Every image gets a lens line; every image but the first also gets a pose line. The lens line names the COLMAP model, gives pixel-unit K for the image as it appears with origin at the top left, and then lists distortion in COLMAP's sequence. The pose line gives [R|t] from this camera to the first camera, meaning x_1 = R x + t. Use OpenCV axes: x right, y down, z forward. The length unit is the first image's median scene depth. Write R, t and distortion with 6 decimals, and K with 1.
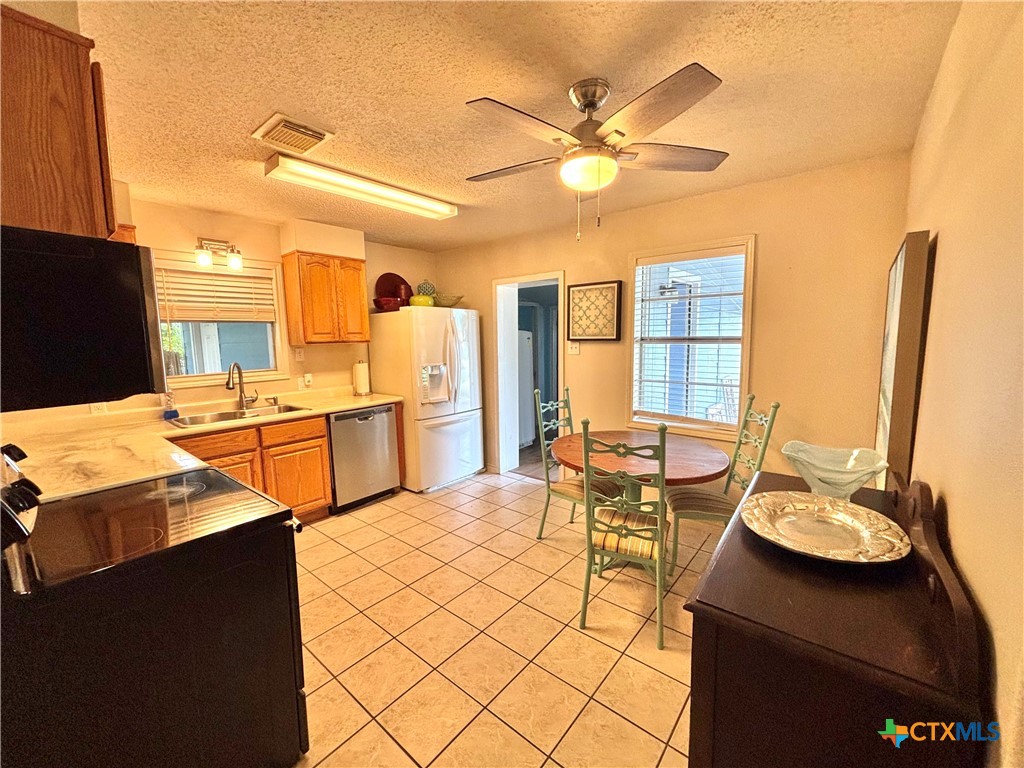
lens RADIAL K [[410.2, 0, 513.5], [0, 410.2, 384.5], [0, 0, 1]] dist [0.003381, -0.001242]
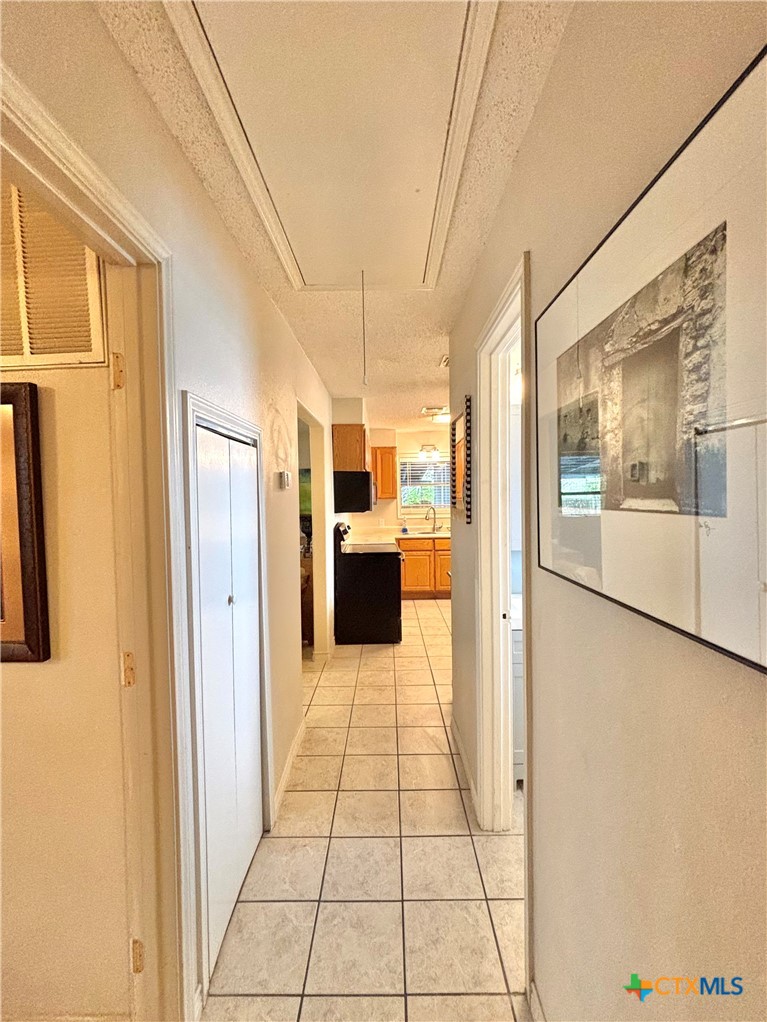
lens RADIAL K [[439.2, 0, 381.0], [0, 439.2, 509.0], [0, 0, 1]] dist [-0.000122, -0.000025]
pose [[0.622681, 0.028070, -0.781972, 0.689681], [-0.086909, 0.995654, -0.033465, 0.039972], [0.777635, 0.088798, 0.622414, -0.420124]]
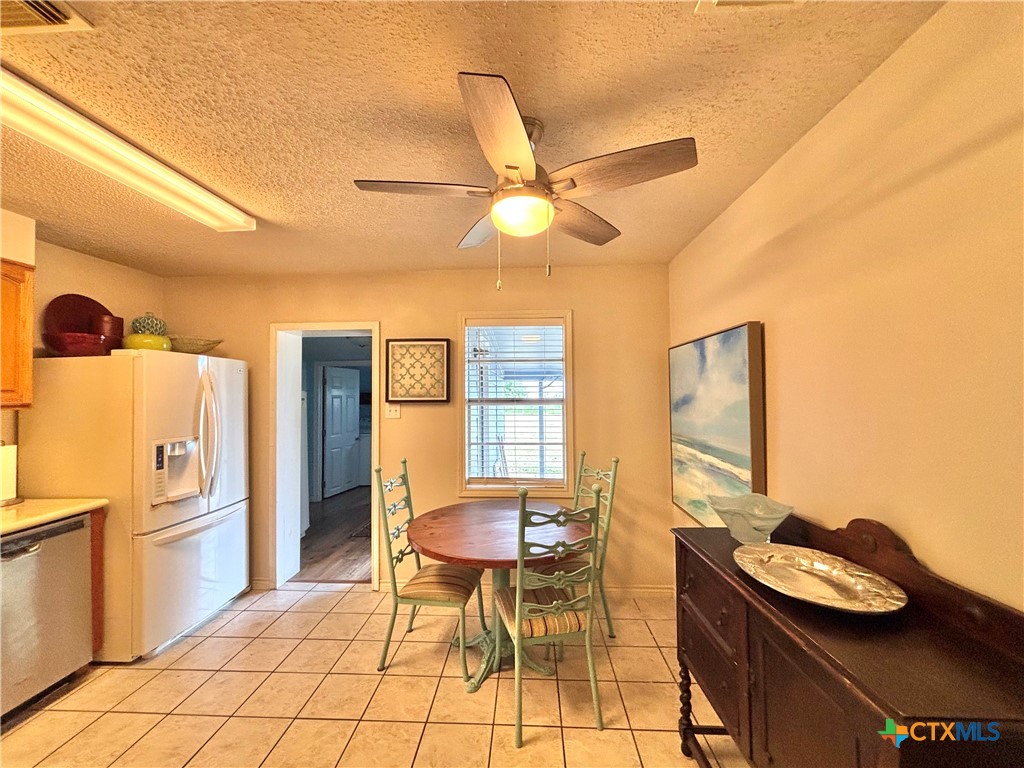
lens RADIAL K [[410.2, 0, 511.0], [0, 410.2, 383.7], [0, 0, 1]] dist [0.003381, -0.001242]
pose [[0.803539, 0.022088, 0.594842, -0.164250], [0.066377, 0.989754, -0.126416, -0.020841], [-0.591540, 0.141064, 0.793840, 0.166650]]
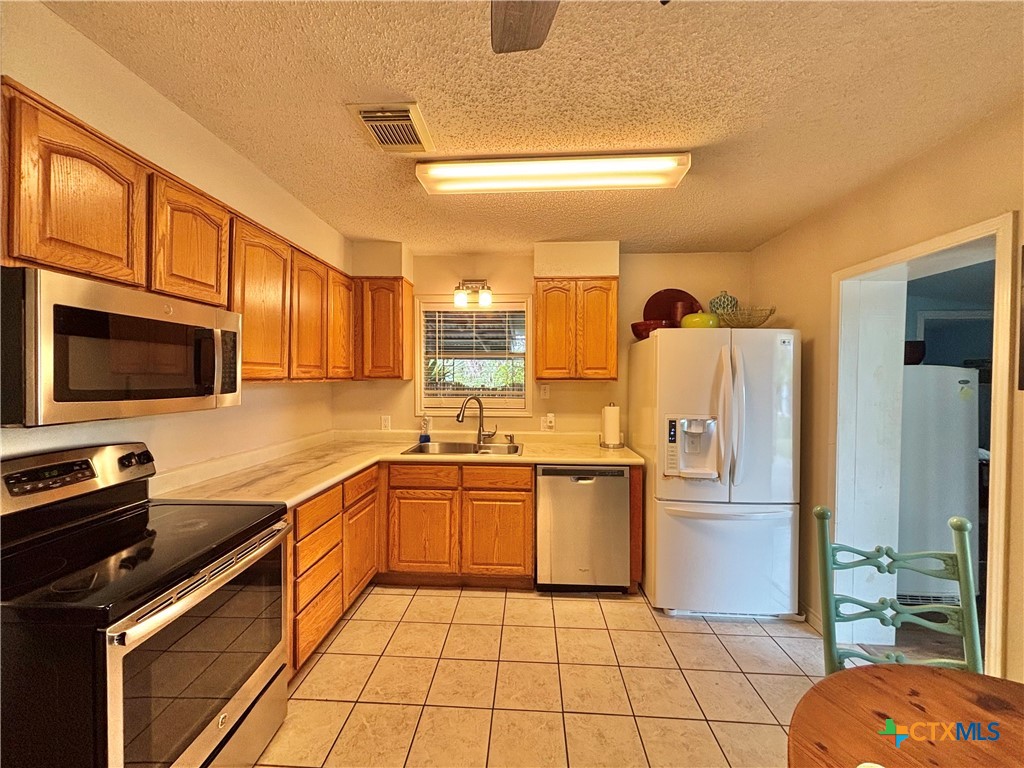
lens RADIAL K [[410.2, 0, 508.6], [0, 410.2, 382.5], [0, 0, 1]] dist [0.003381, -0.001242]
pose [[0.592138, 0.032994, -0.805161, 0.155931], [-0.109948, 0.993126, -0.040163, -0.047166], [0.798301, 0.112307, 0.591695, 0.399153]]
